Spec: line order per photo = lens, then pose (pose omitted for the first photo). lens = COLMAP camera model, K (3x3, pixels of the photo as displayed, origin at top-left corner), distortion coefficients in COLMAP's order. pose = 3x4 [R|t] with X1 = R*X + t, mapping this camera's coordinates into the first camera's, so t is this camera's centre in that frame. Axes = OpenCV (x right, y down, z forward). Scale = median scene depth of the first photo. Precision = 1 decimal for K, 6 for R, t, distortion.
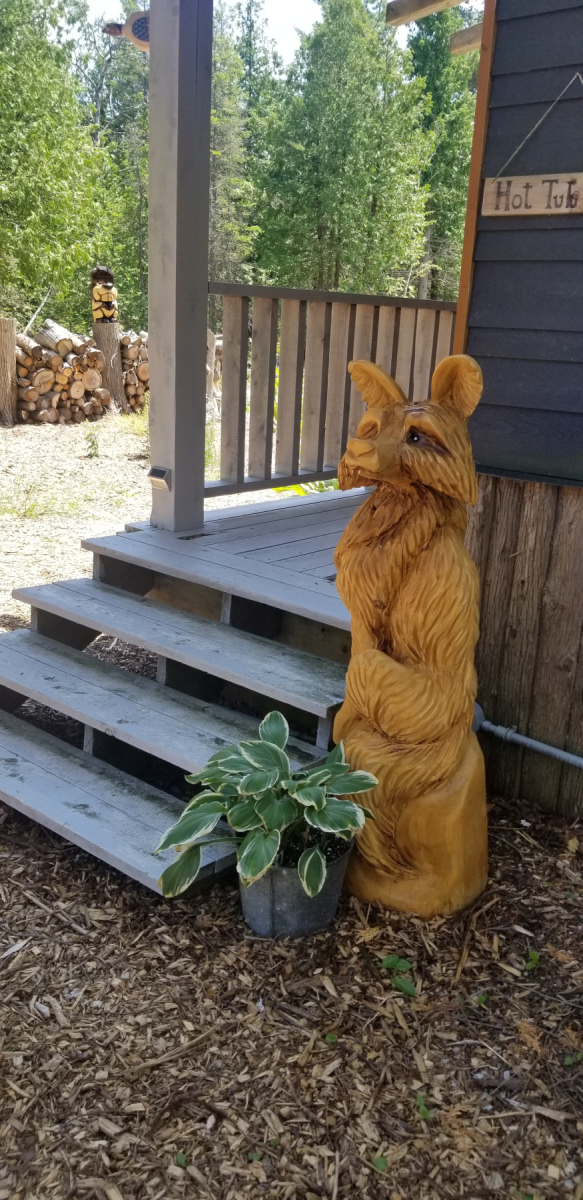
lens RADIAL K [[920.7, 0, 294.8], [0, 920.7, 600.4], [0, 0, 1]] dist [0.041057, -0.069211]
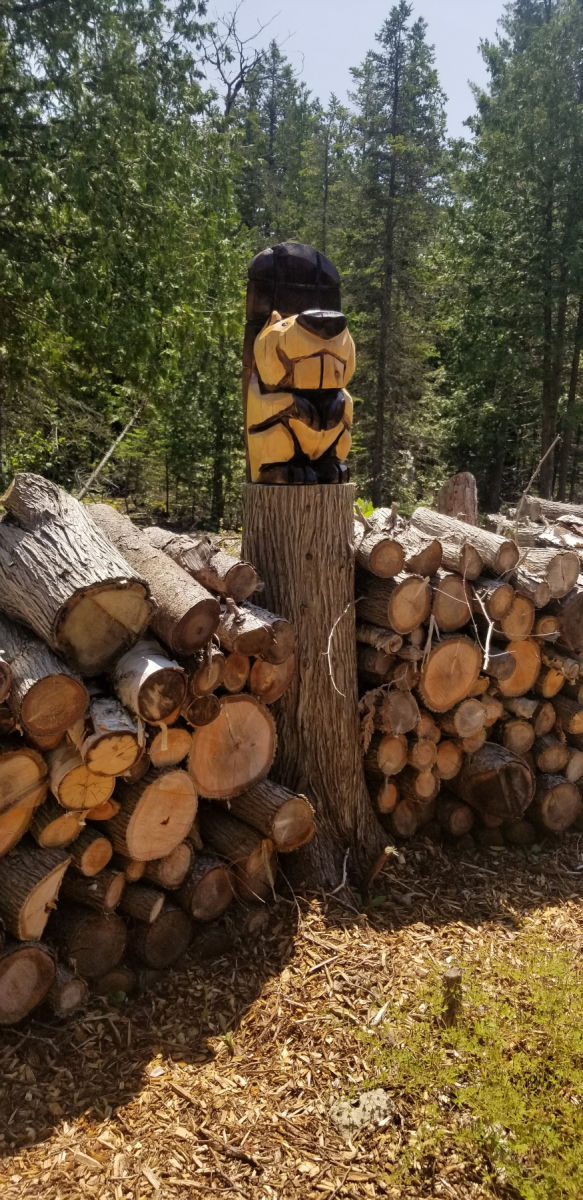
lens RADIAL K [[920.7, 0, 292.1], [0, 920.7, 594.7], [0, 0, 1]] dist [0.041057, -0.069211]
pose [[0.996212, 0.017275, -0.085223, -0.191029], [-0.028371, 0.991008, -0.130763, -0.248980], [0.082198, 0.132686, 0.987744, 0.798216]]
